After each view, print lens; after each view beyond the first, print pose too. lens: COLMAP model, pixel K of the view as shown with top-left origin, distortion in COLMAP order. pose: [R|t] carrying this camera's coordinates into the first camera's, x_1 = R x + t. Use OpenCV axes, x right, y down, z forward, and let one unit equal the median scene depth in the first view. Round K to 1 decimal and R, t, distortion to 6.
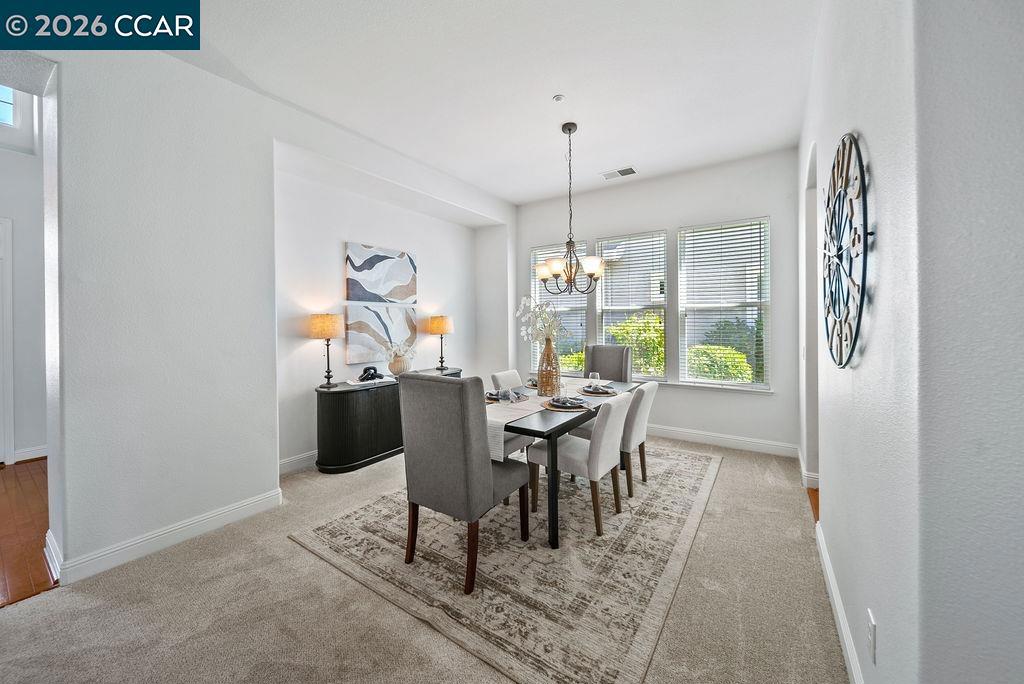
lens RADIAL K [[392.3, 0, 526.5], [0, 392.3, 321.7], [0, 0, 1]] dist [-0.010310, -0.000095]
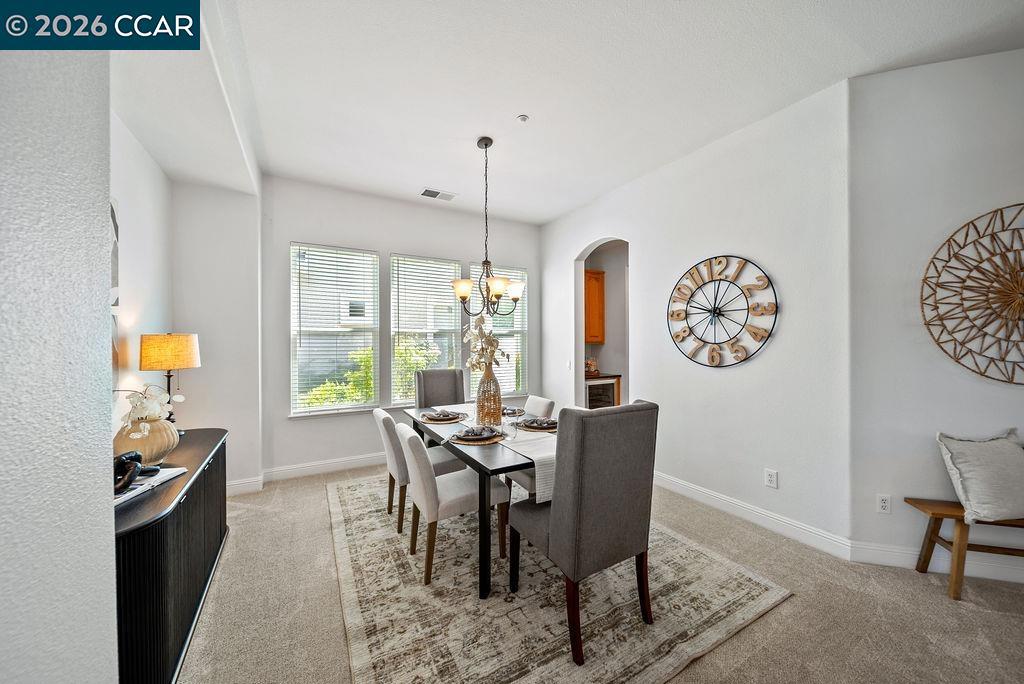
lens RADIAL K [[392.7, 0, 496.0], [0, 392.7, 340.4], [0, 0, 1]] dist [0.009994, -0.000035]
pose [[0.417695, 0.012616, 0.908500, -0.752854], [0.006423, 0.999838, -0.016837, 0.007570], [-0.908564, 0.012868, 0.417547, 0.578527]]
